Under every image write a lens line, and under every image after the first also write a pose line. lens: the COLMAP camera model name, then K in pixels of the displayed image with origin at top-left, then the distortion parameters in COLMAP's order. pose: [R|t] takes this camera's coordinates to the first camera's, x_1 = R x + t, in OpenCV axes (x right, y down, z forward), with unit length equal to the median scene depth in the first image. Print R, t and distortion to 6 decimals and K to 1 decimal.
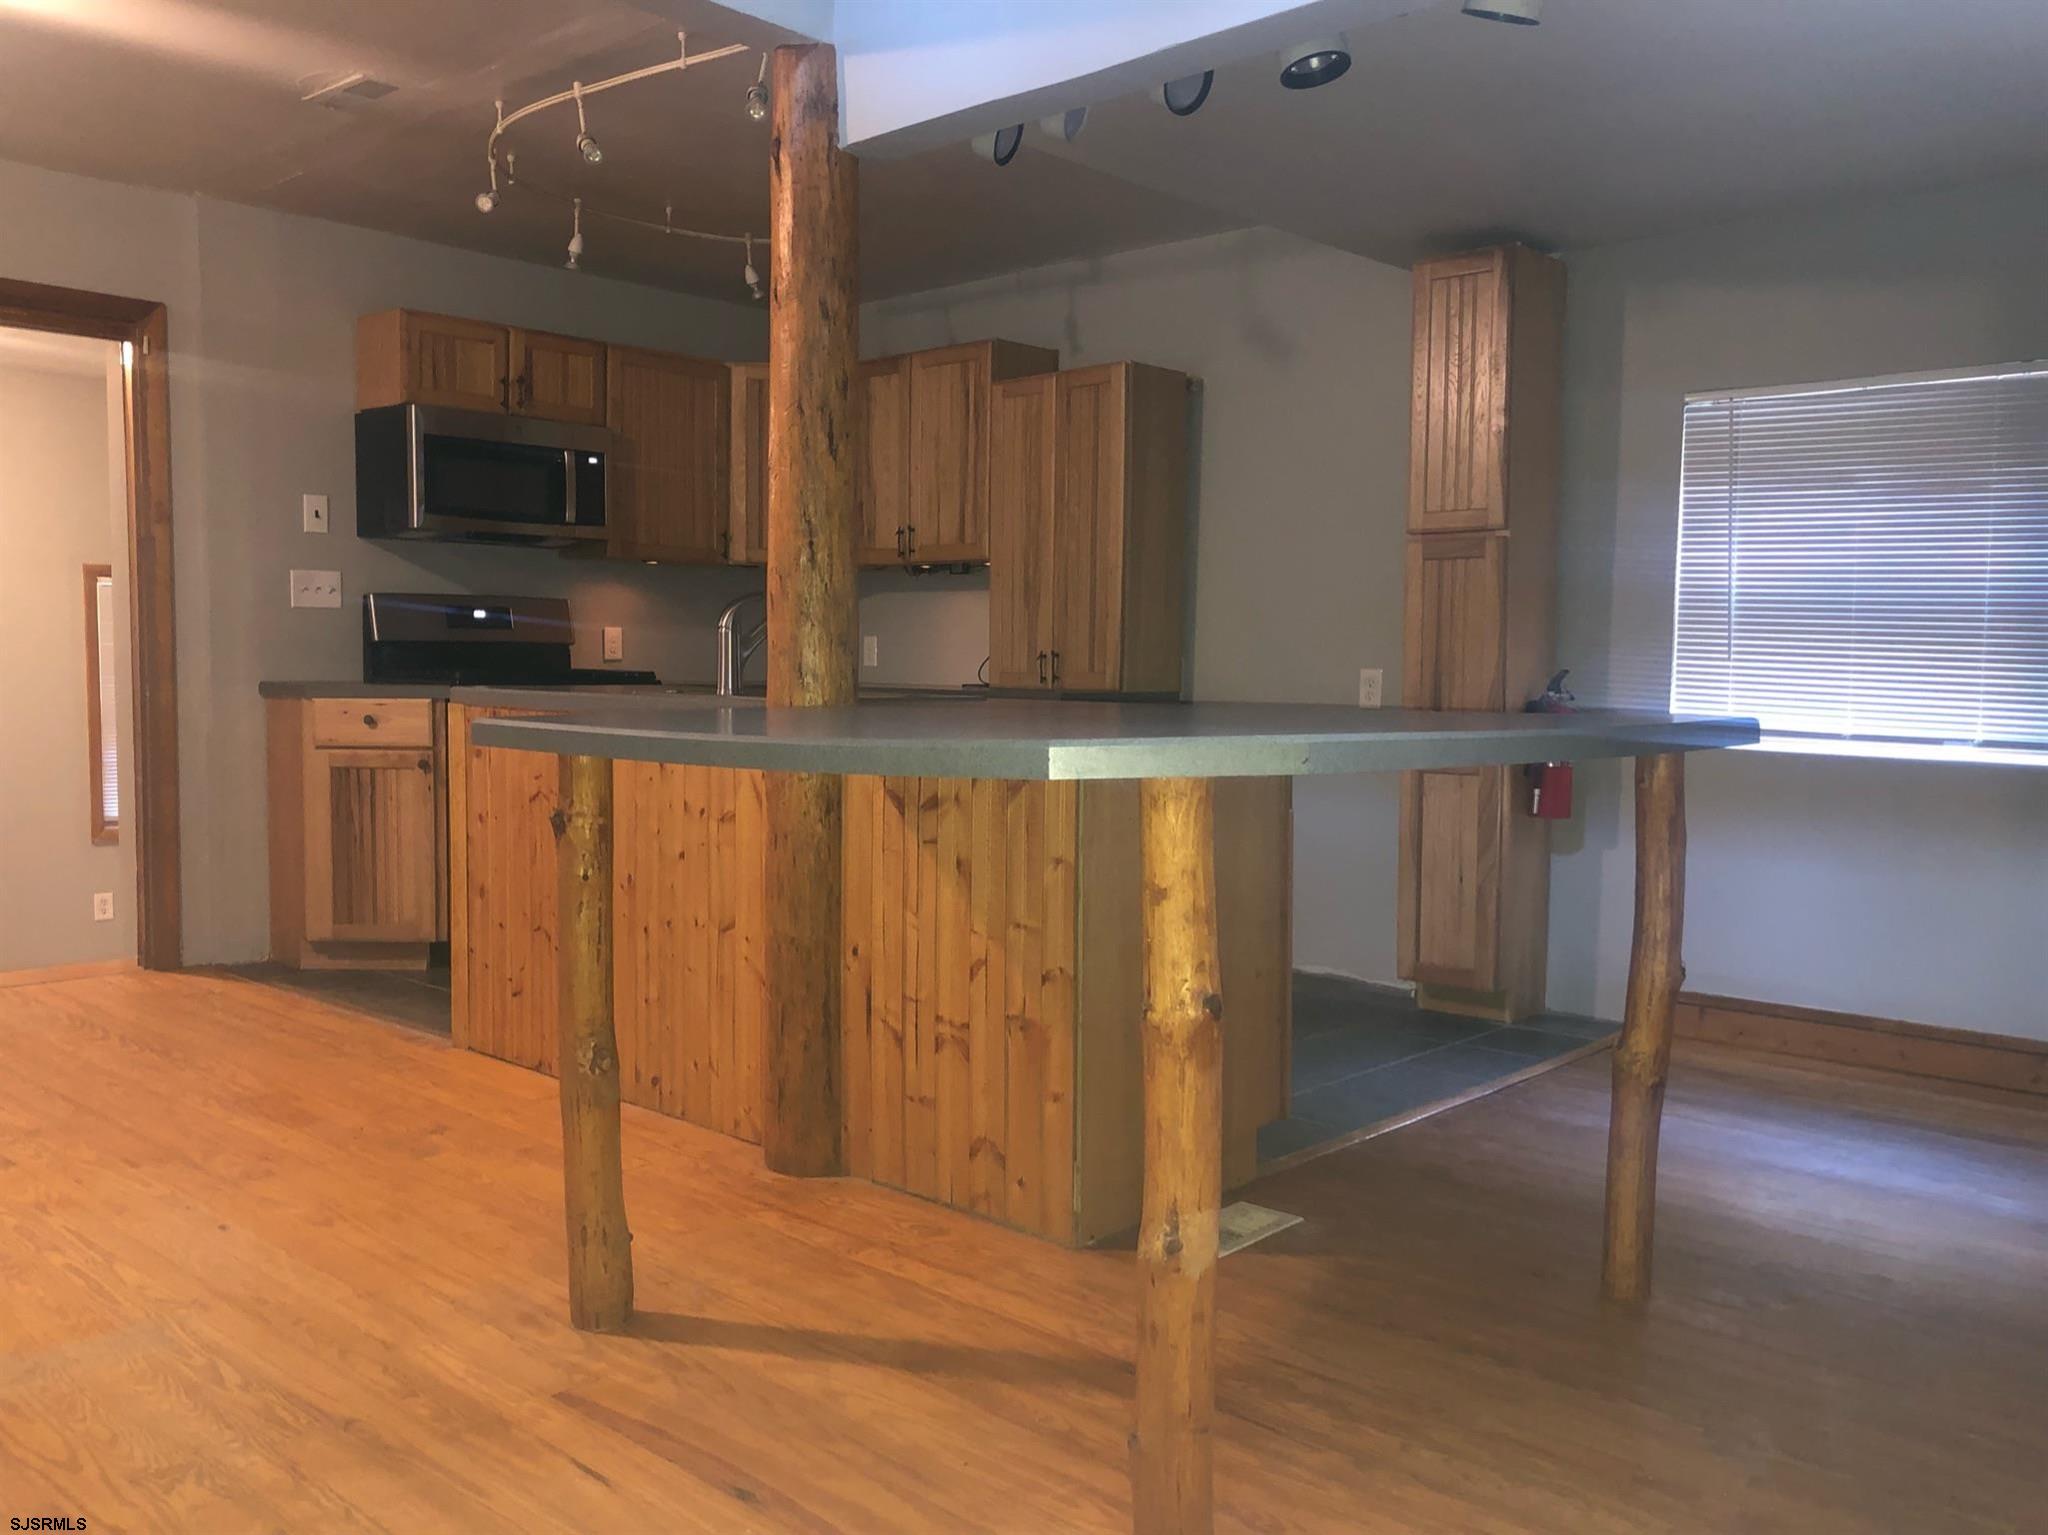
lens RADIAL K [[1676.5, 0, 970.2], [0, 1676.5, 769.8], [0, 0, 1]] dist [0.041802, -0.017626]
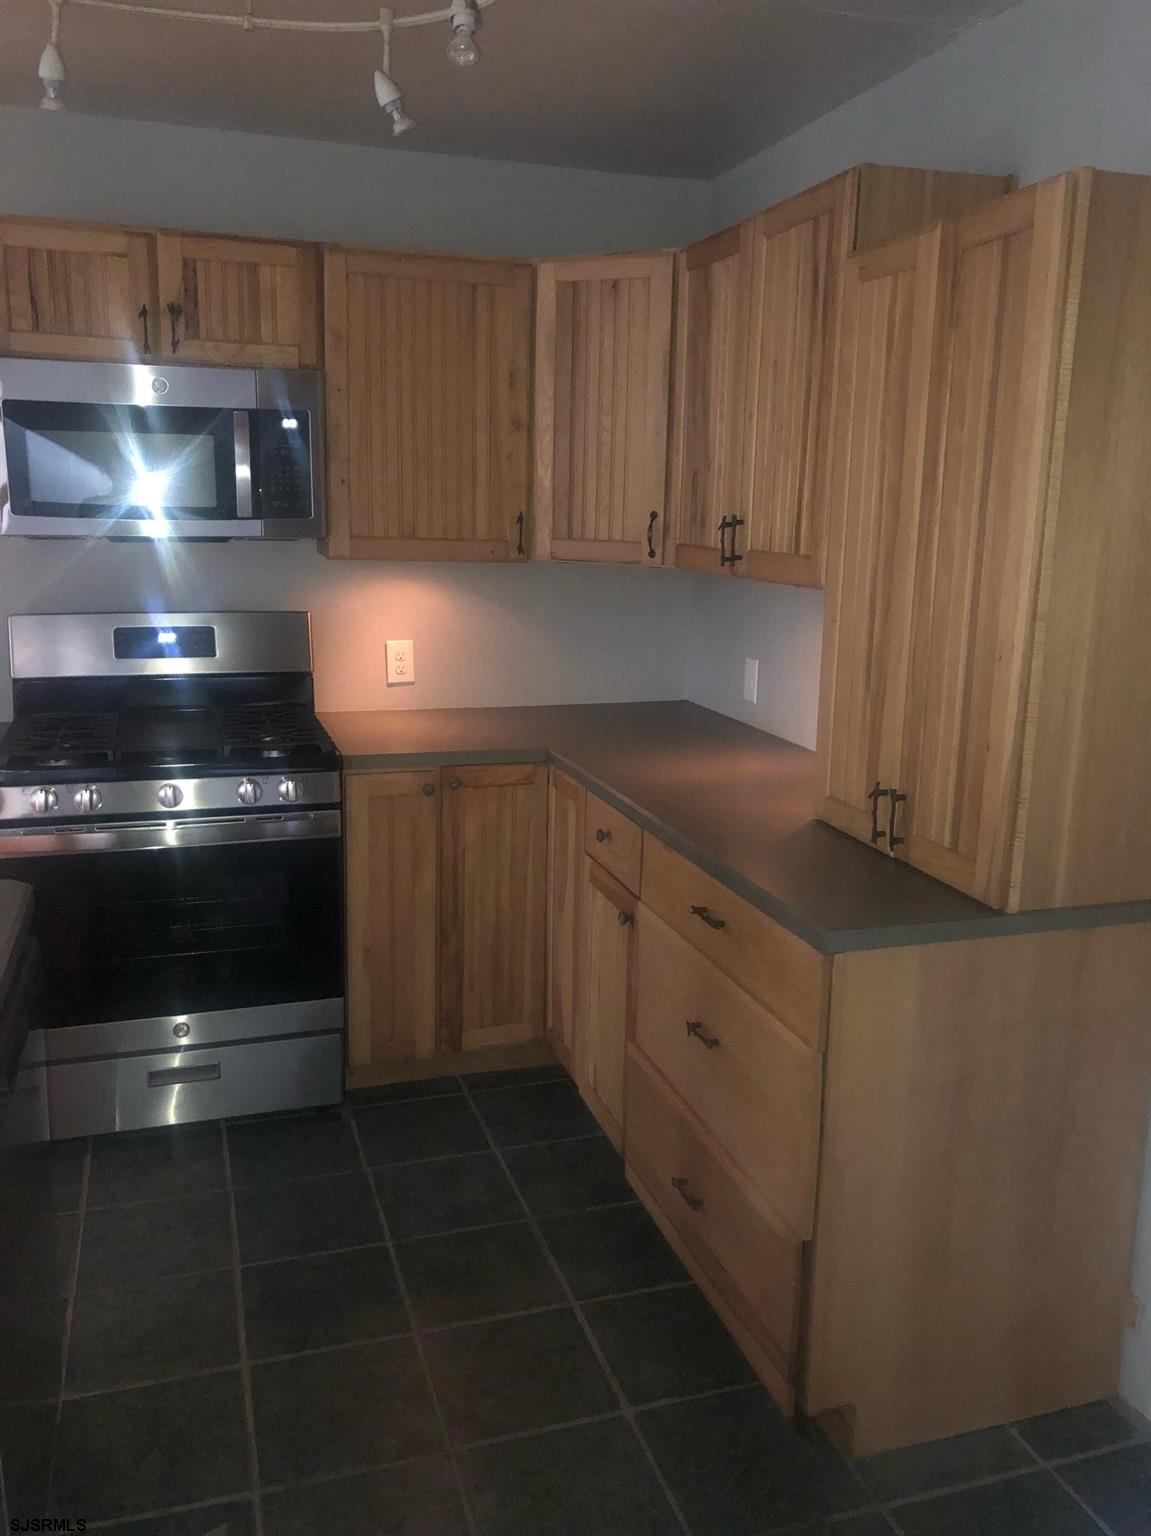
lens RADIAL K [[1257.4, 0, 576.9], [0, 1257.4, 765.2], [0, 0, 1]] dist [0.041802, -0.017626]
pose [[0.883218, 0.099386, -0.458310, 0.138188], [-0.039554, 0.989590, 0.138370, -0.125147], [0.467291, -0.104083, 0.877956, 0.603120]]
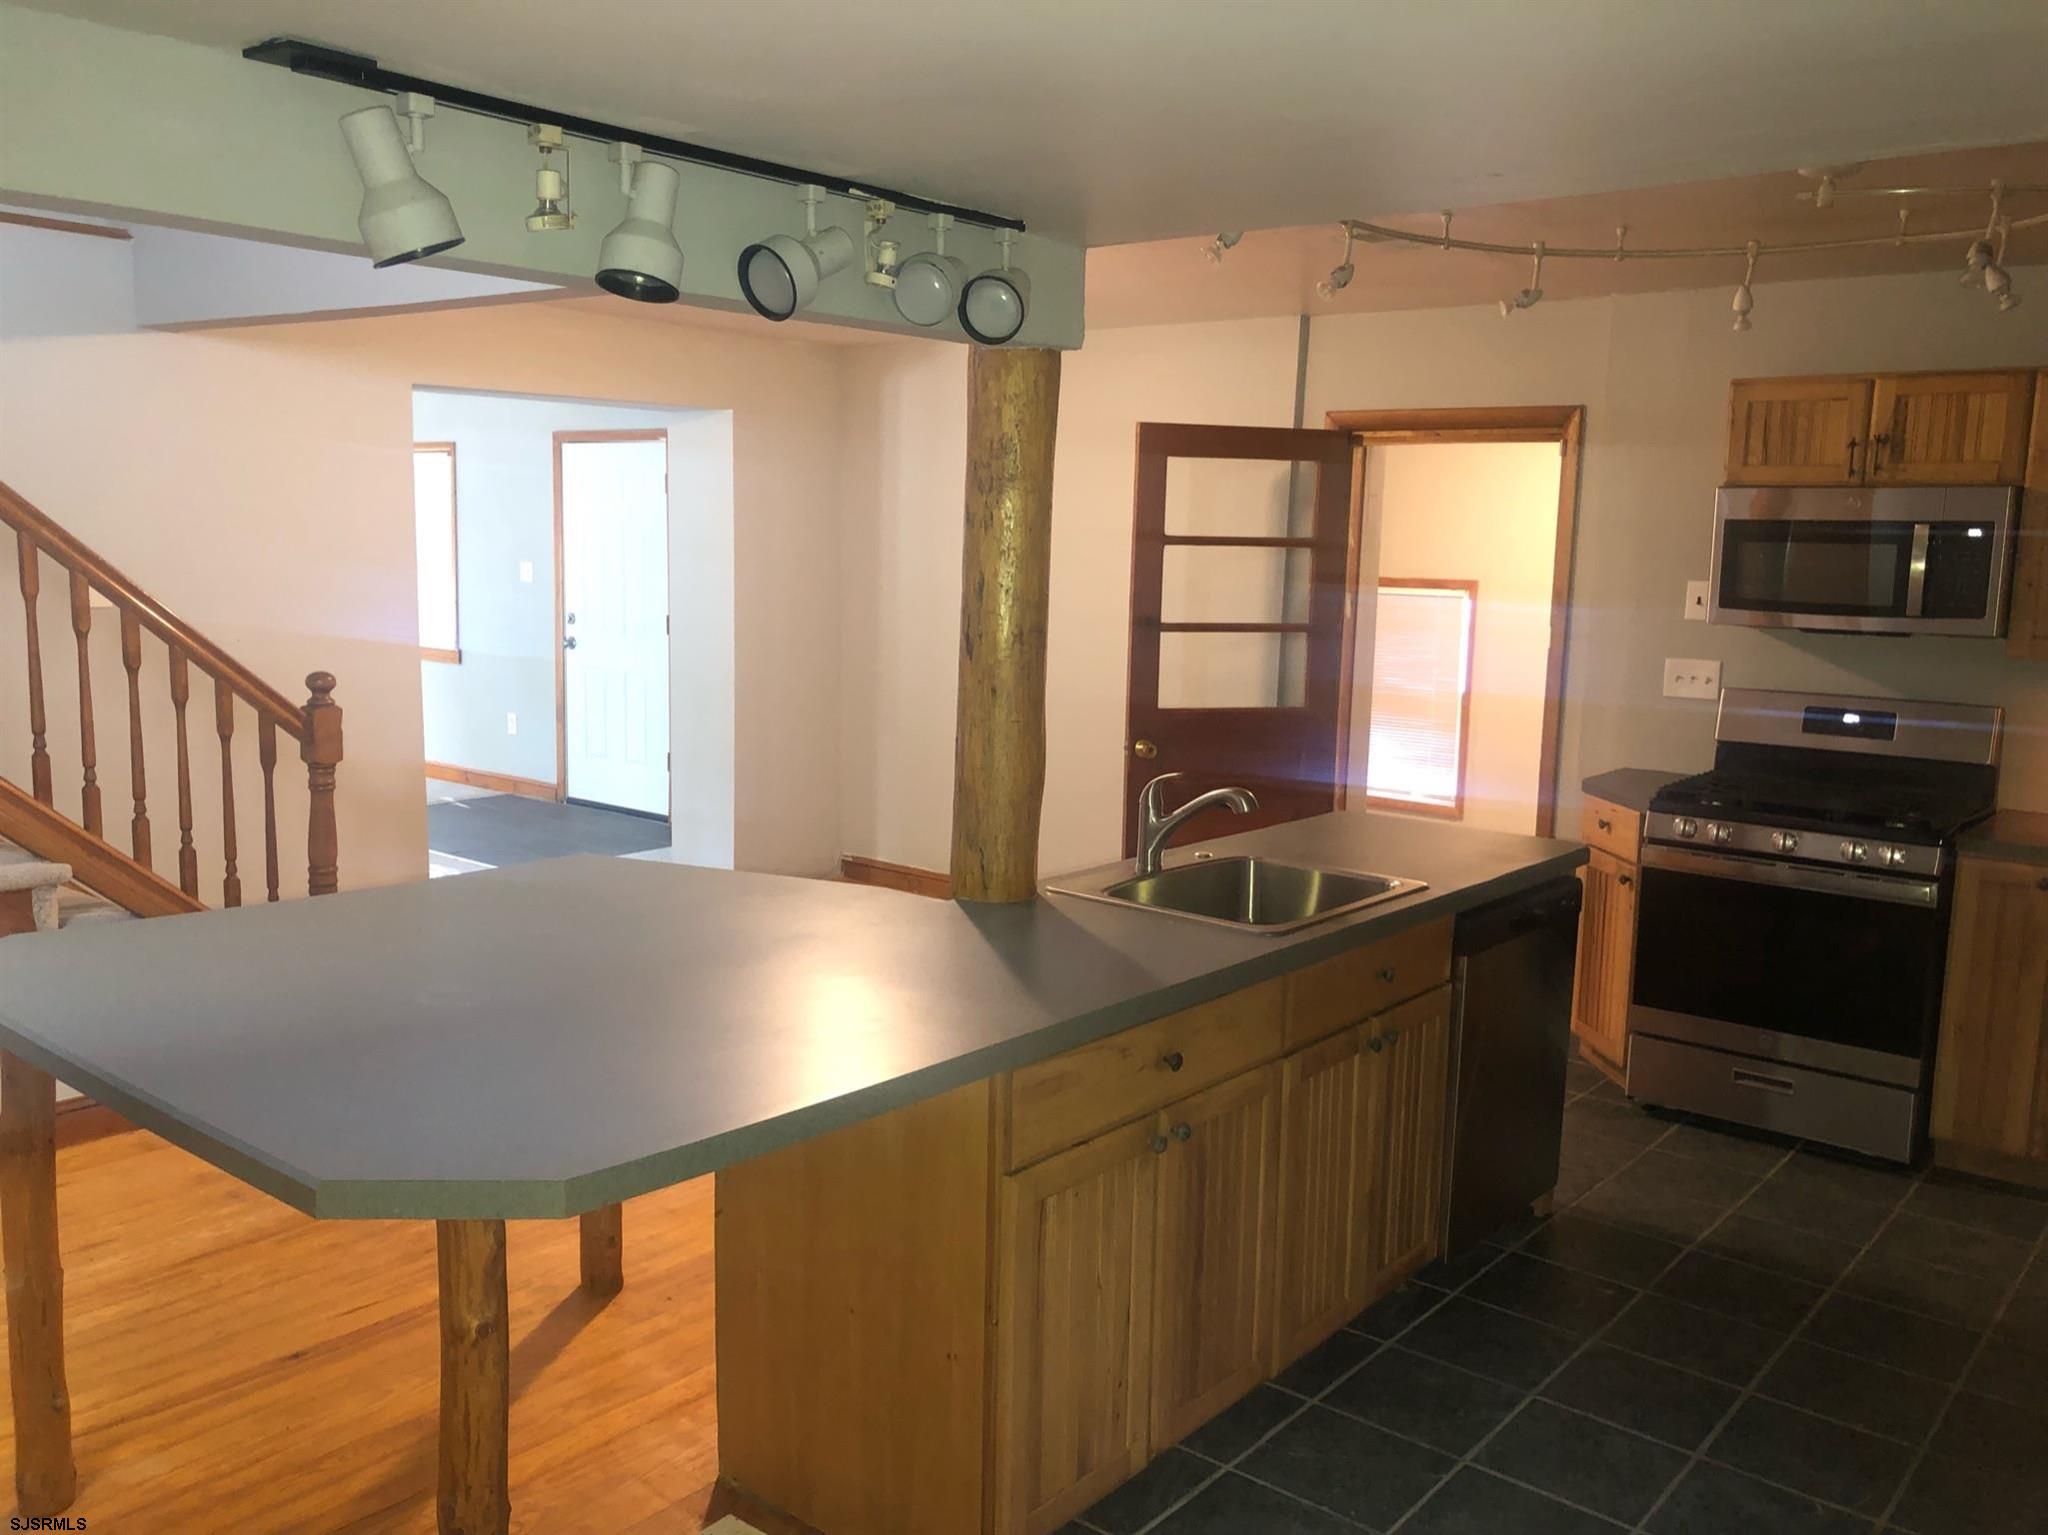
lens RADIAL K [[1676.5, 0, 1032.2], [0, 1676.5, 750.6], [0, 0, 1]] dist [0.041802, -0.017626]
pose [[0.096997, 0.120571, -0.987955, 0.517685], [-0.093200, 0.989374, 0.111594, -0.136836], [0.990911, 0.081253, 0.107204, 0.524186]]
